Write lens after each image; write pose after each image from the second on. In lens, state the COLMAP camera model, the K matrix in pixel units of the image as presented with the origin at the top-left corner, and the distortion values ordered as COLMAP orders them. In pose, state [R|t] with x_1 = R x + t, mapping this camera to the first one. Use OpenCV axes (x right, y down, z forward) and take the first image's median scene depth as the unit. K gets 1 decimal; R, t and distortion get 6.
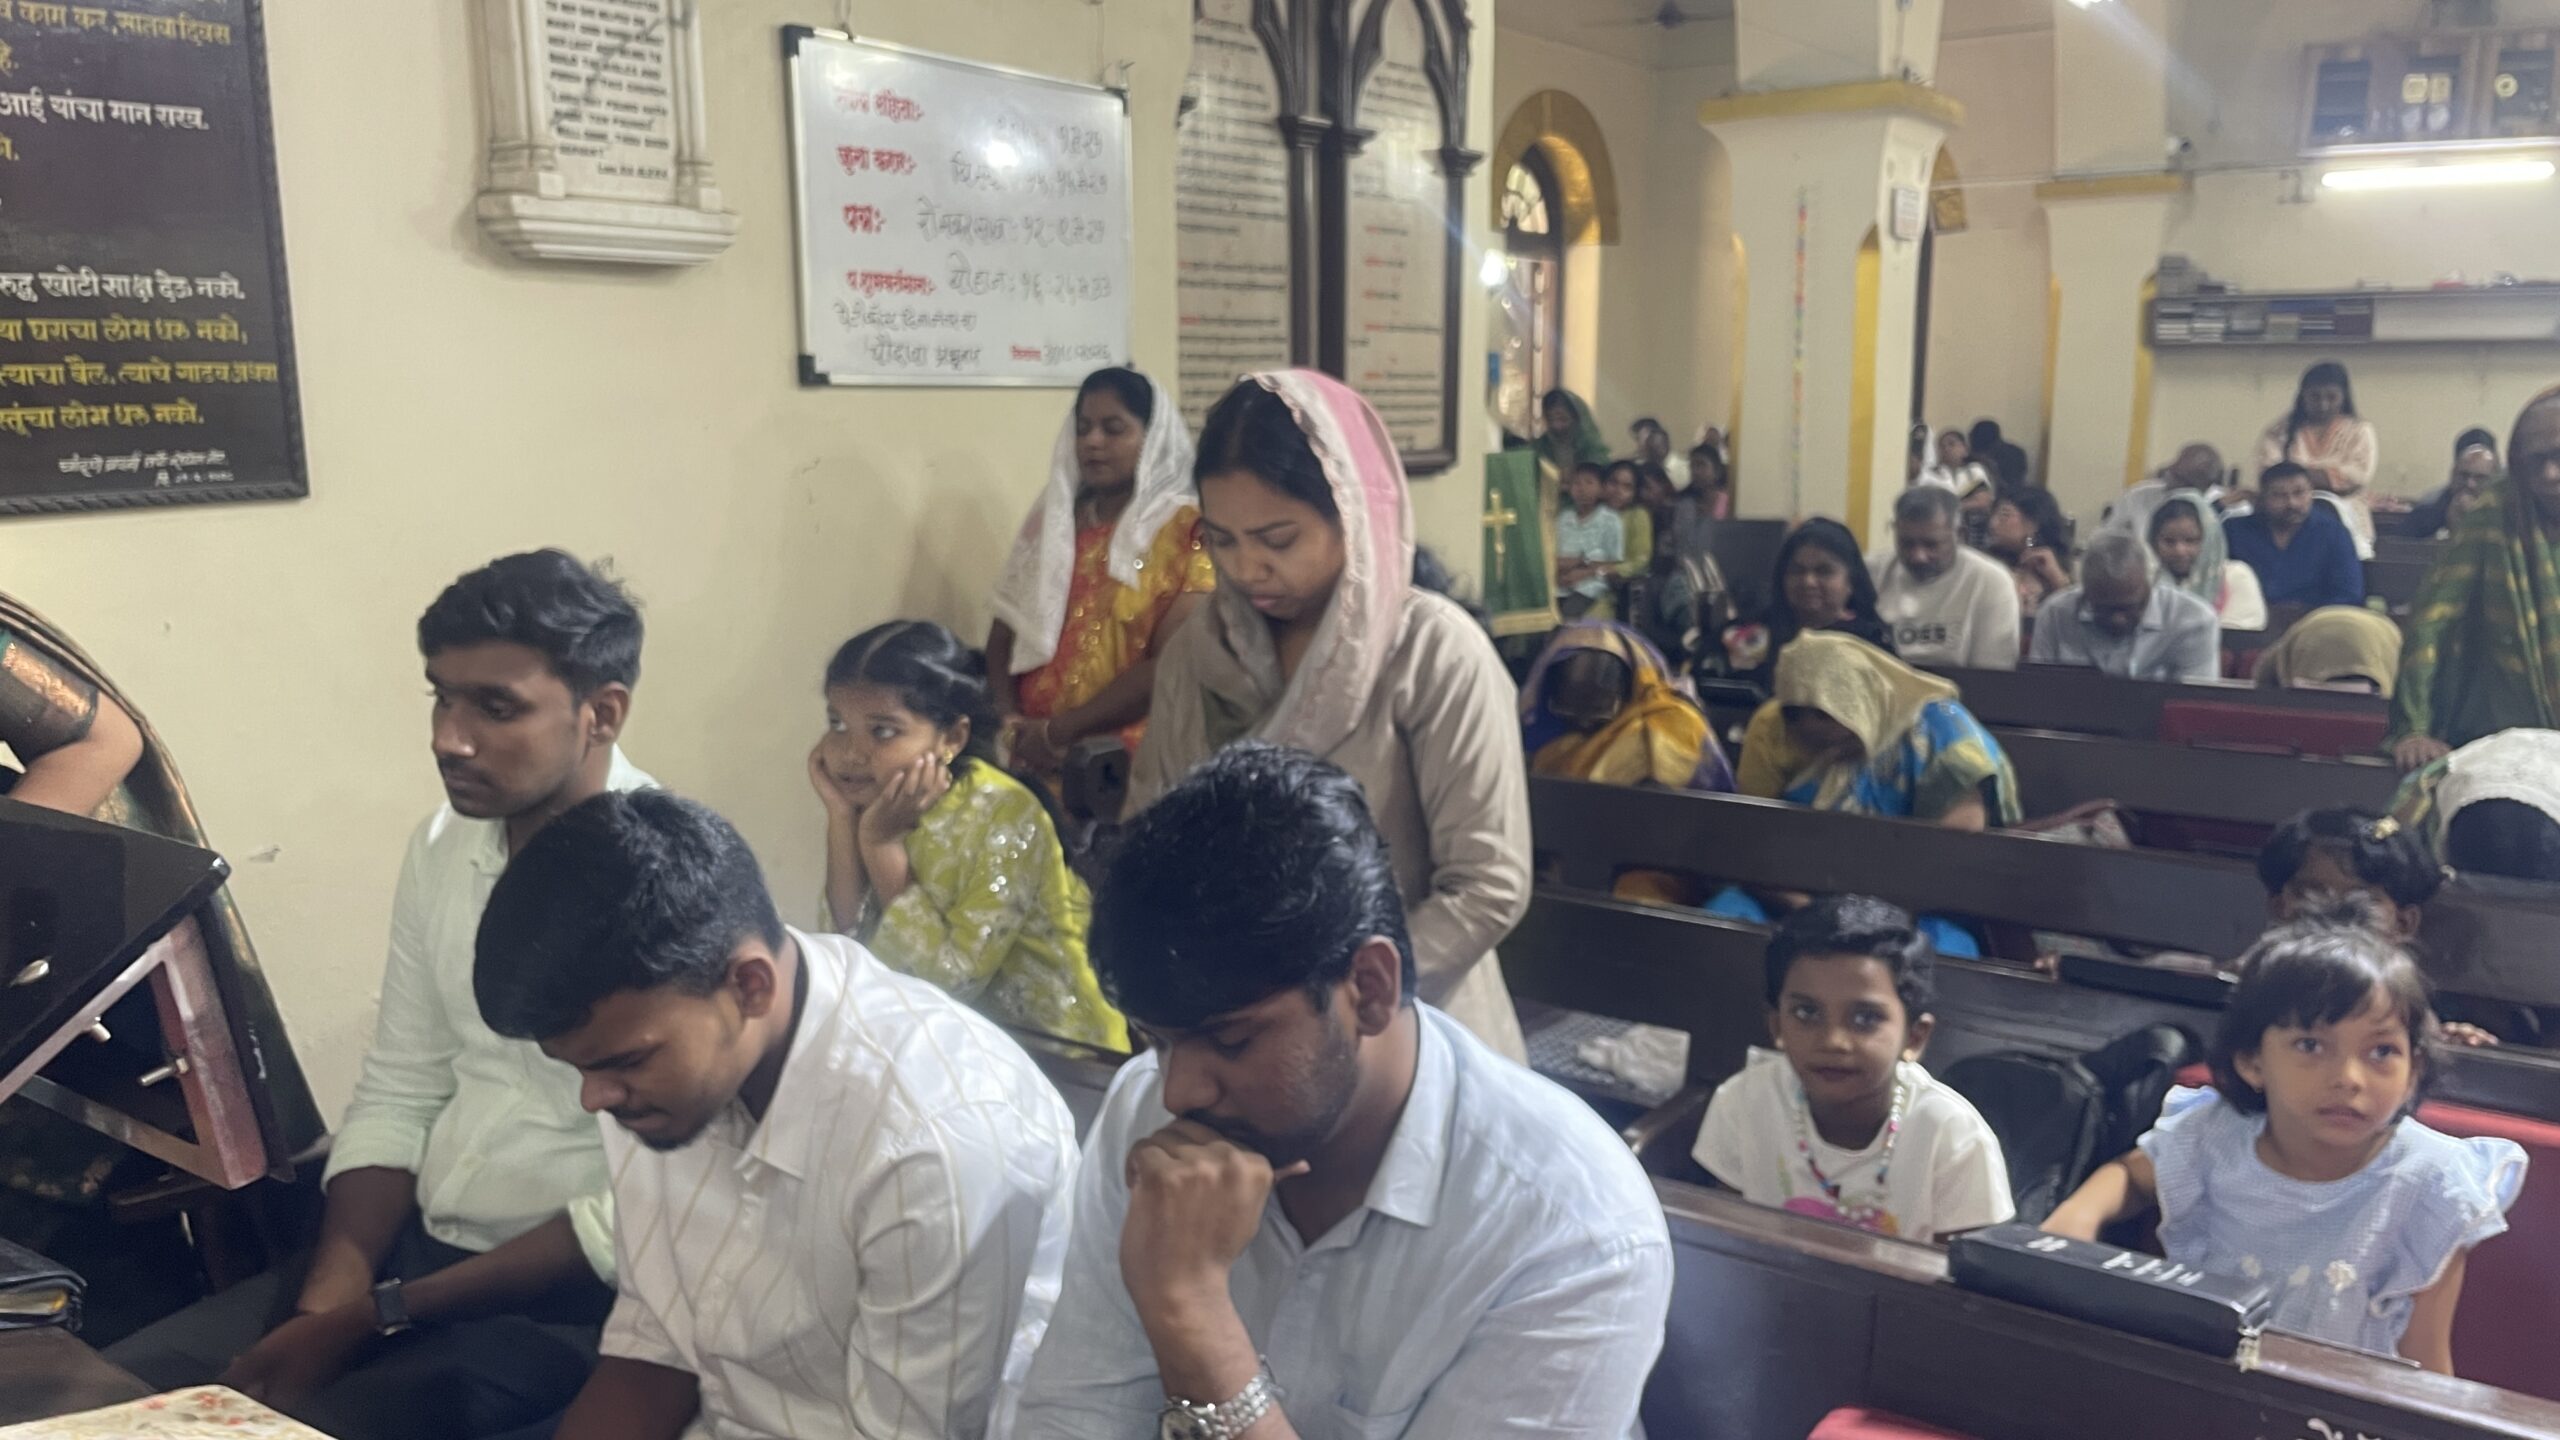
lens RADIAL K [[1920.3, 0, 1294.4], [0, 1920.3, 744.9], [0, 0, 1]] dist [0.083836, -0.130638]
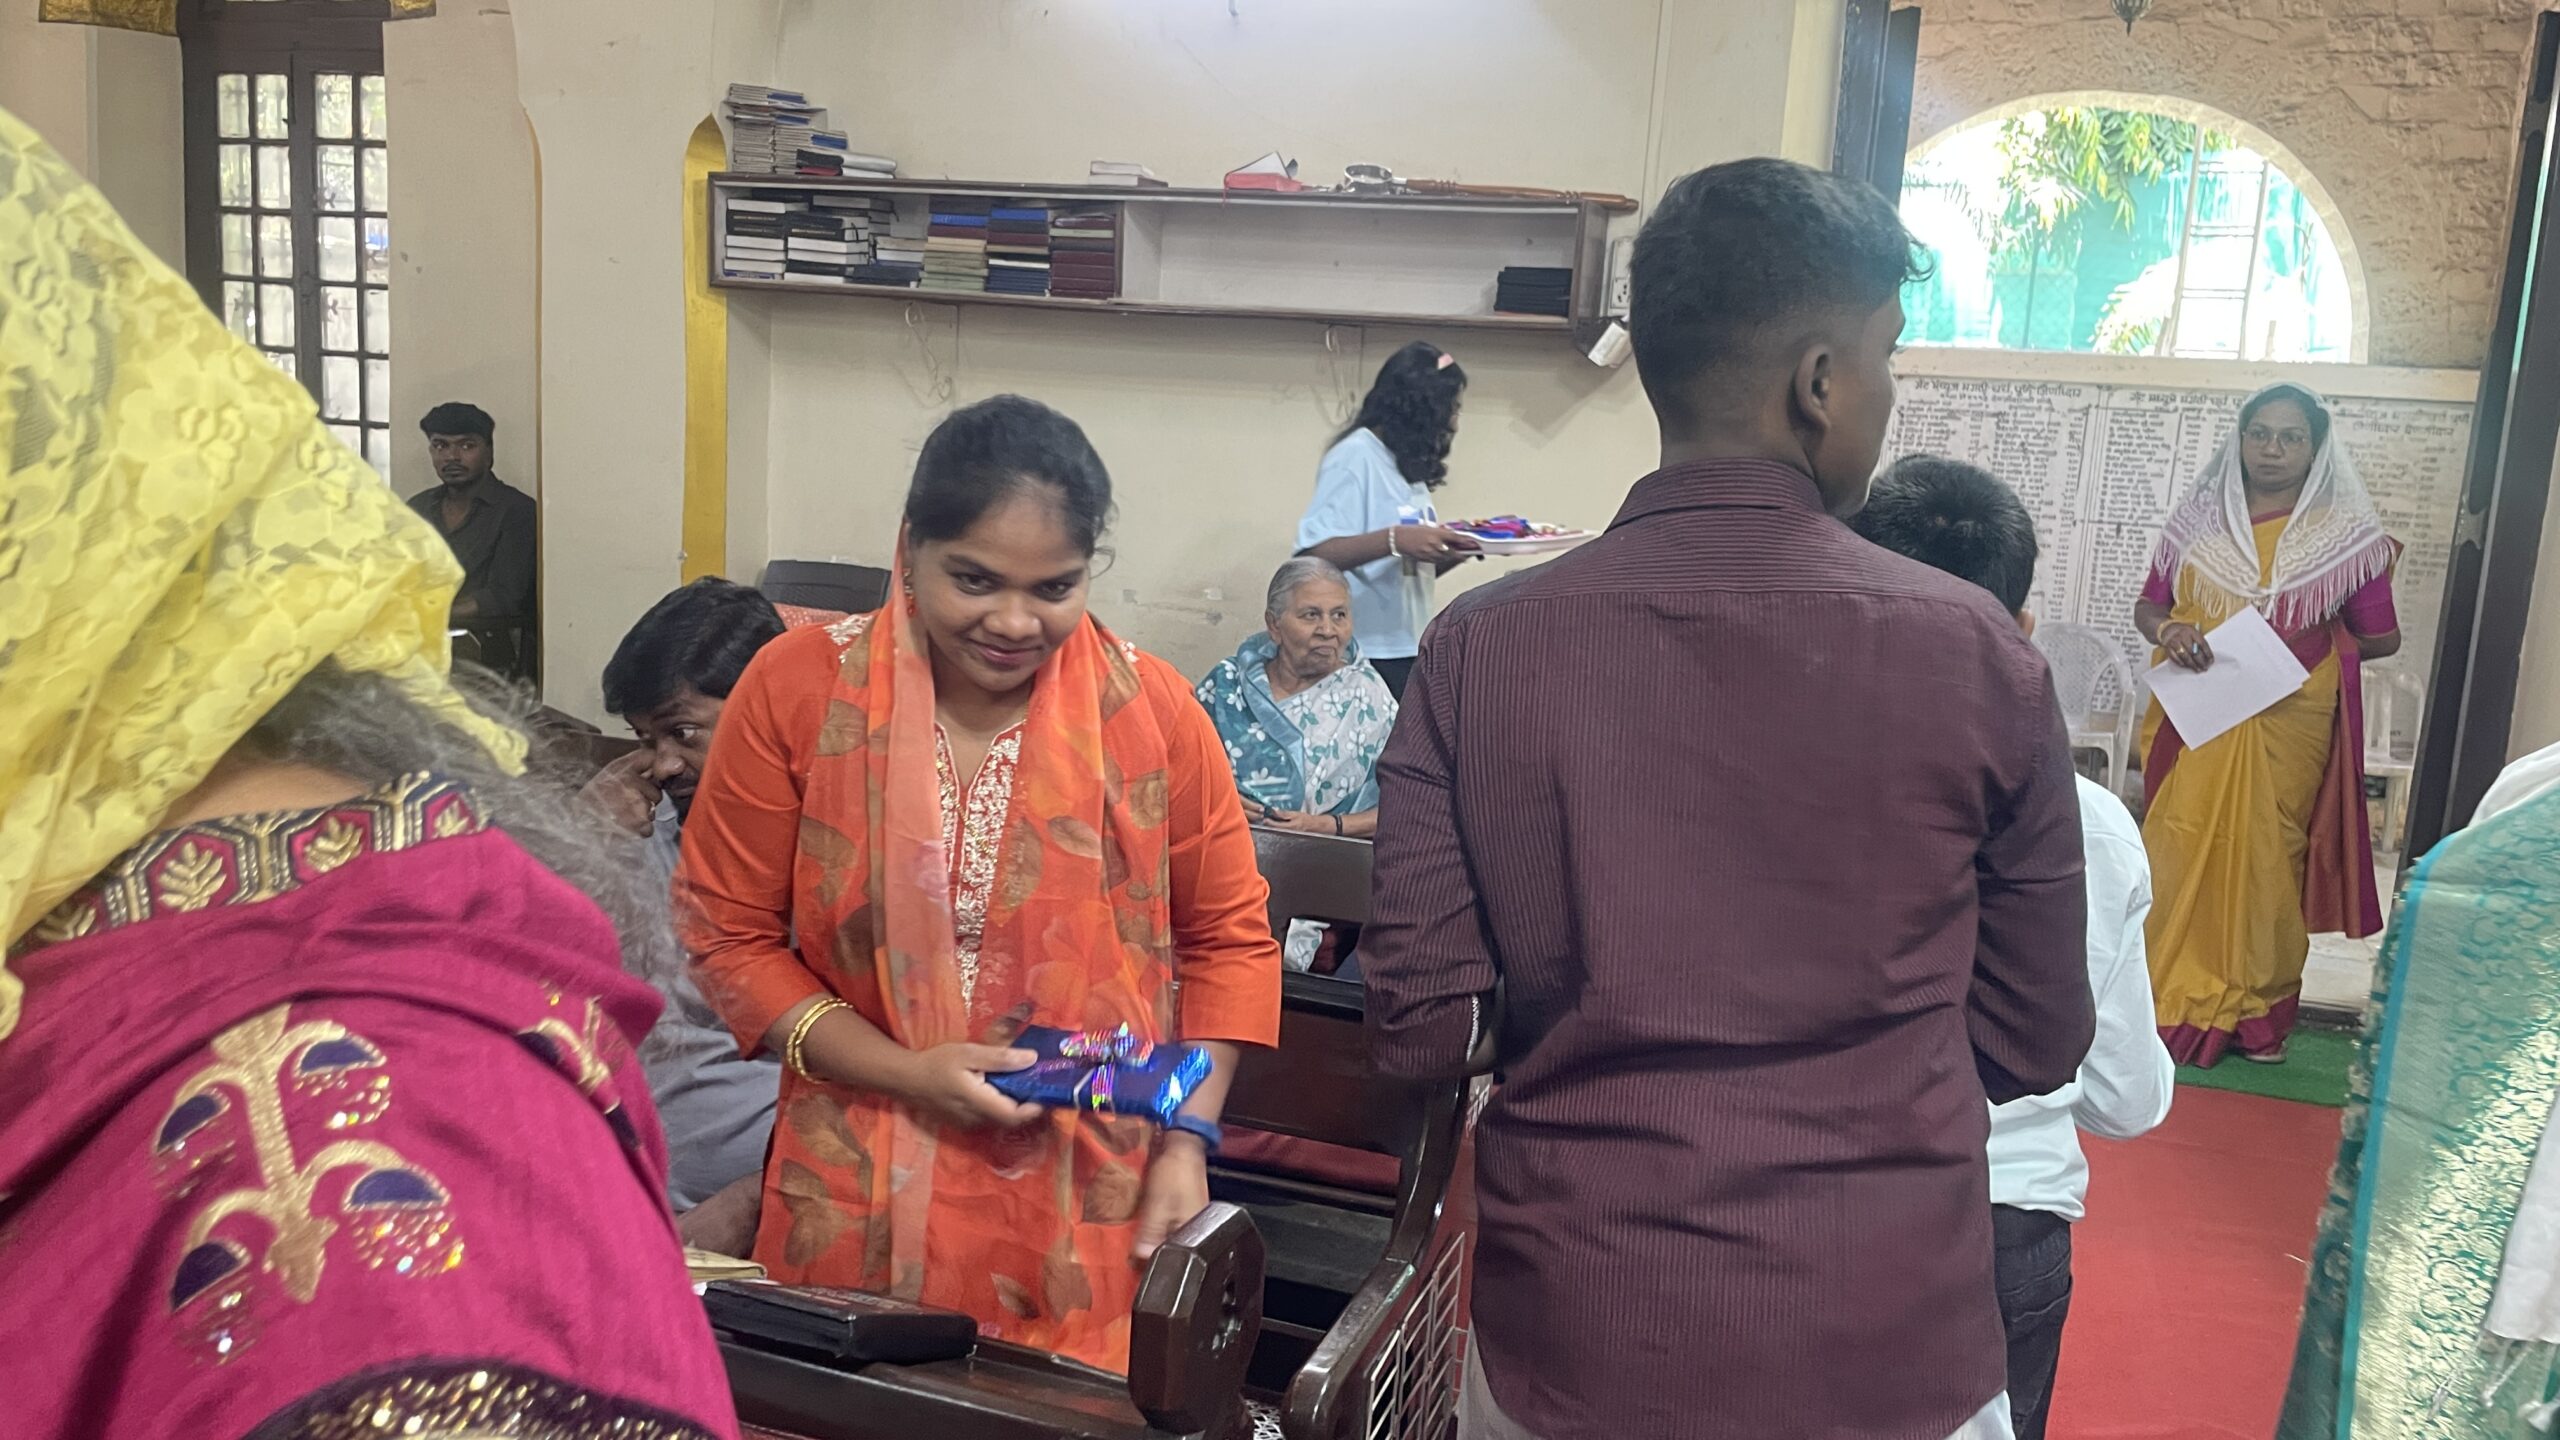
lens RADIAL K [[1915.7, 0, 1297.3], [0, 1915.7, 691.5], [0, 0, 1]] dist [0.086160, -0.116875]
pose [[0.956700, 0.013910, 0.290744, 1.169153], [-0.007872, 0.999729, -0.021926, -0.278800], [-0.290970, 0.018688, 0.956550, 1.440609]]
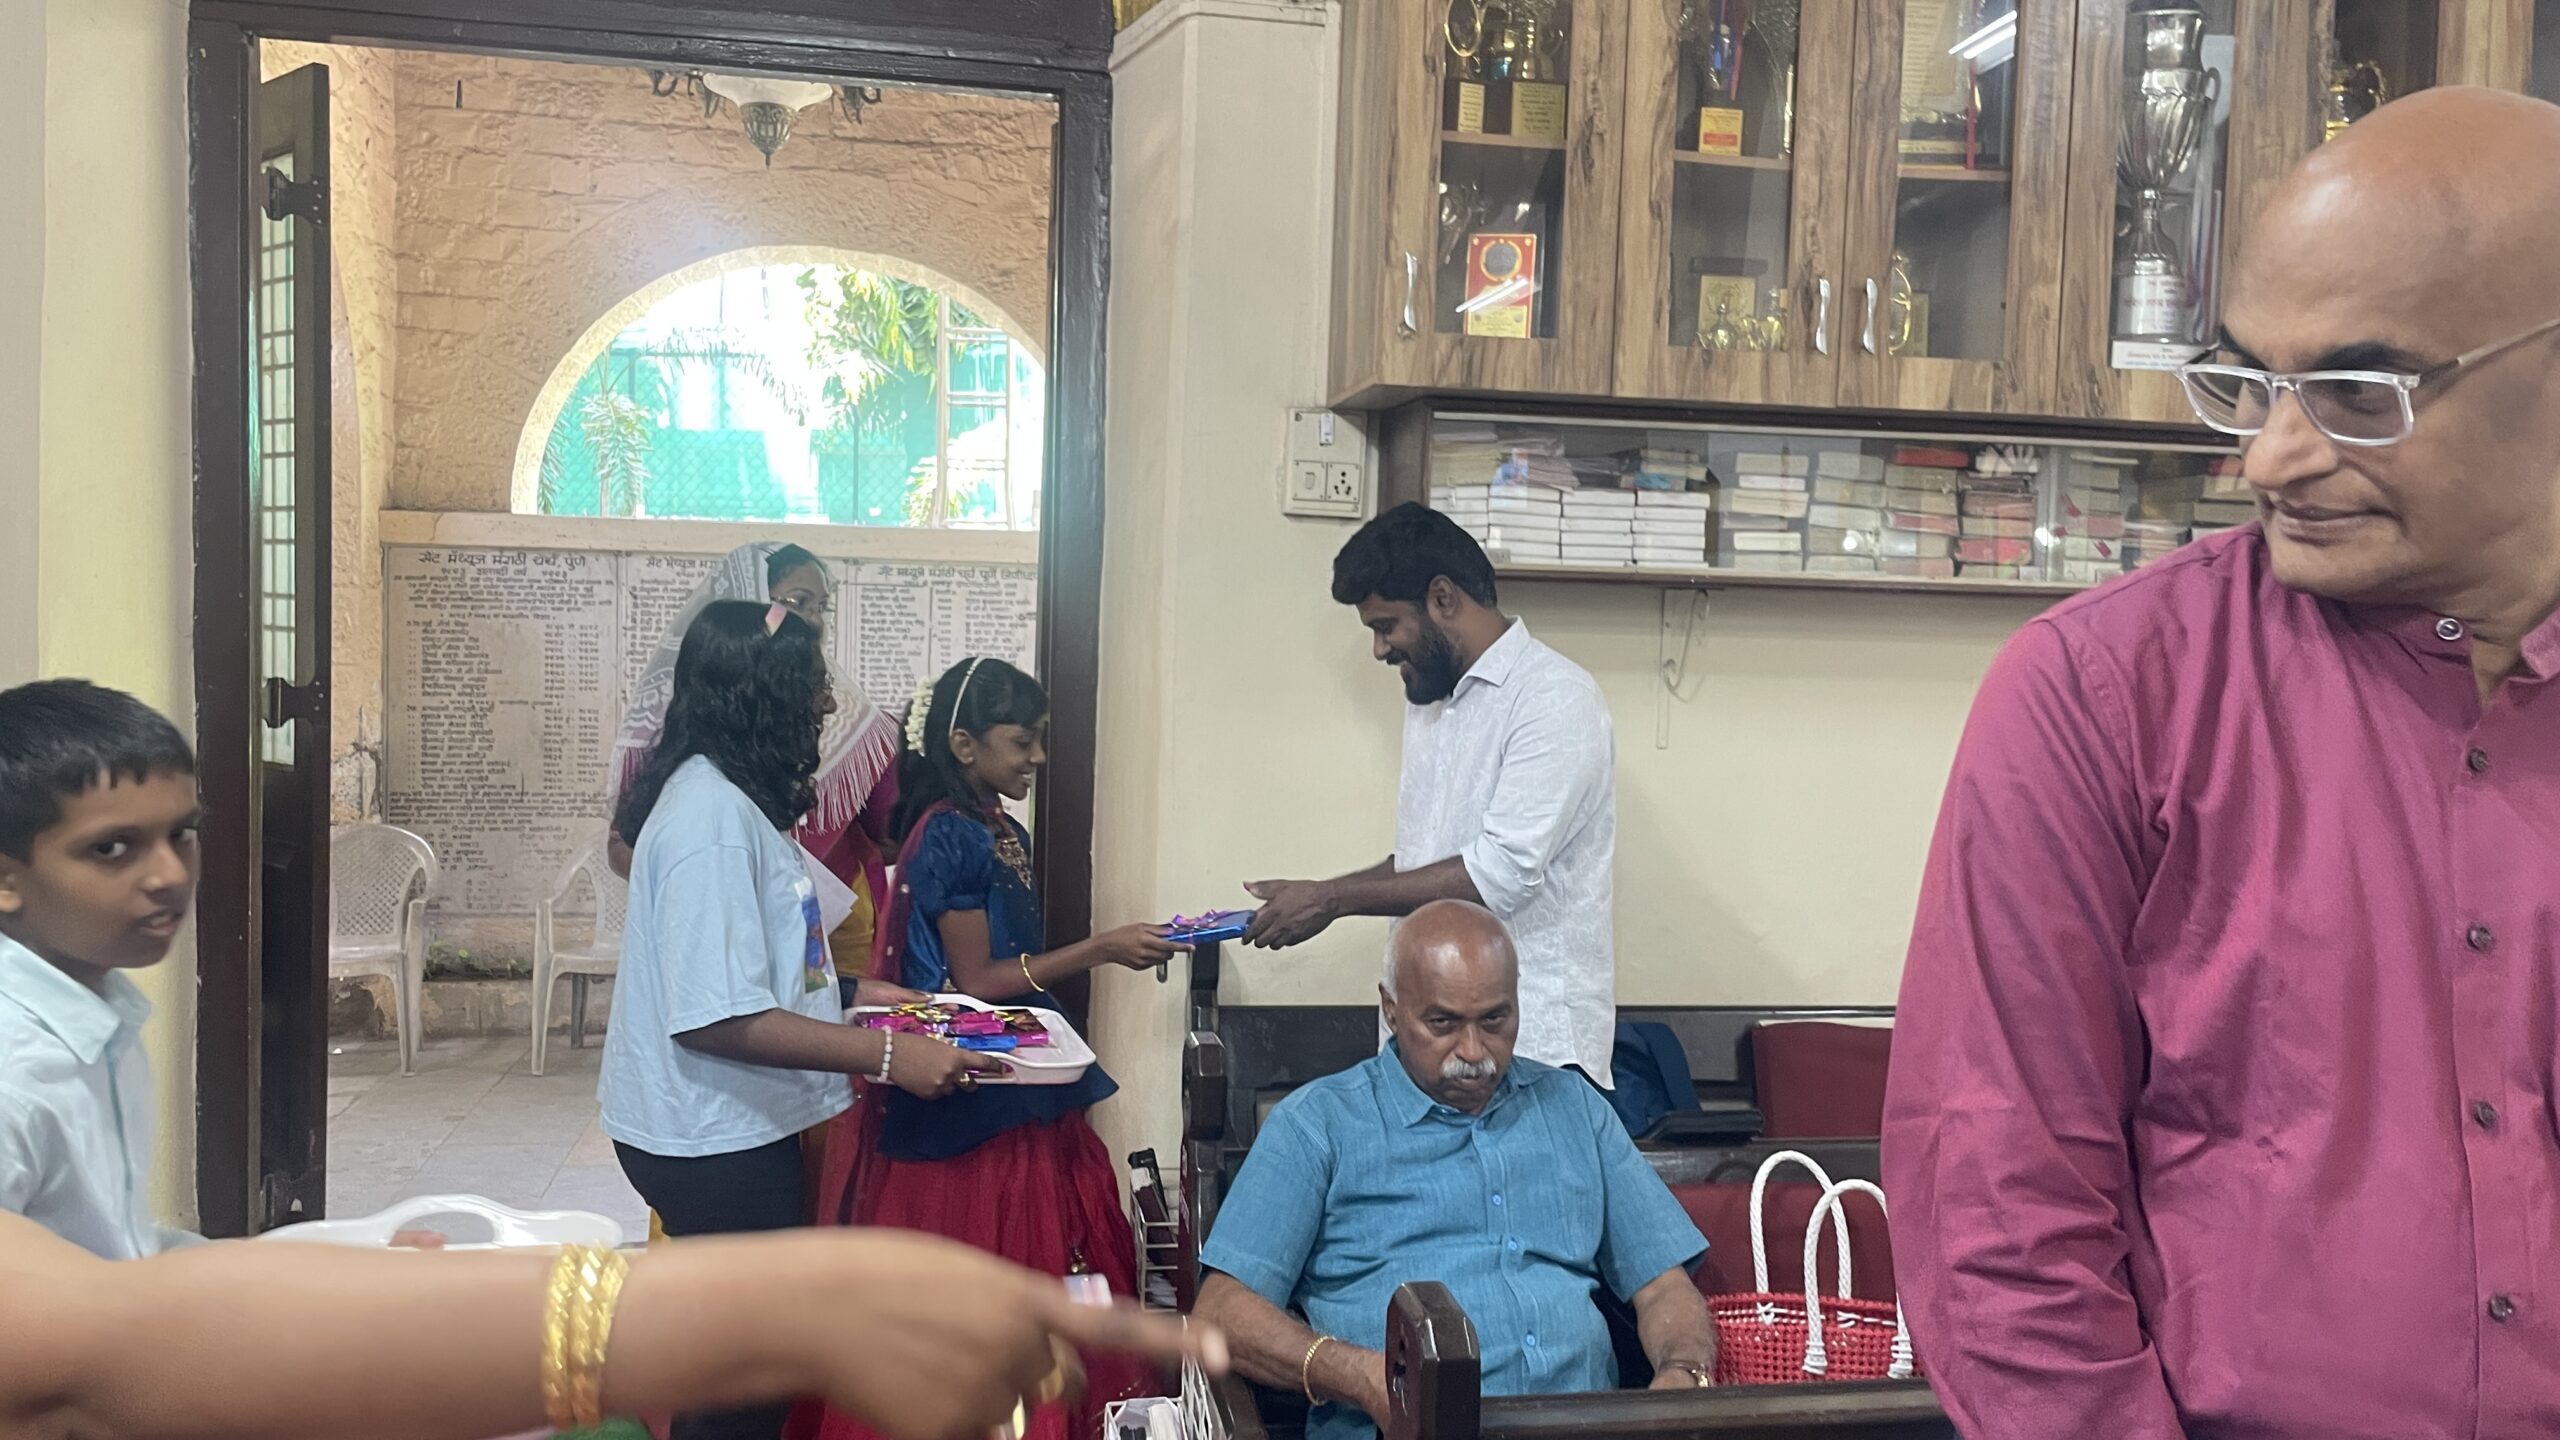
lens RADIAL K [[1918.4, 0, 1241.3], [0, 1918.4, 719.6], [0, 0, 1]] dist [0.057200, -0.006768]
pose [[0.722146, -0.019356, 0.691470, 1.526902], [0.102455, 0.991576, -0.079244, -0.309528], [-0.684112, 0.128070, 0.718046, 1.553923]]
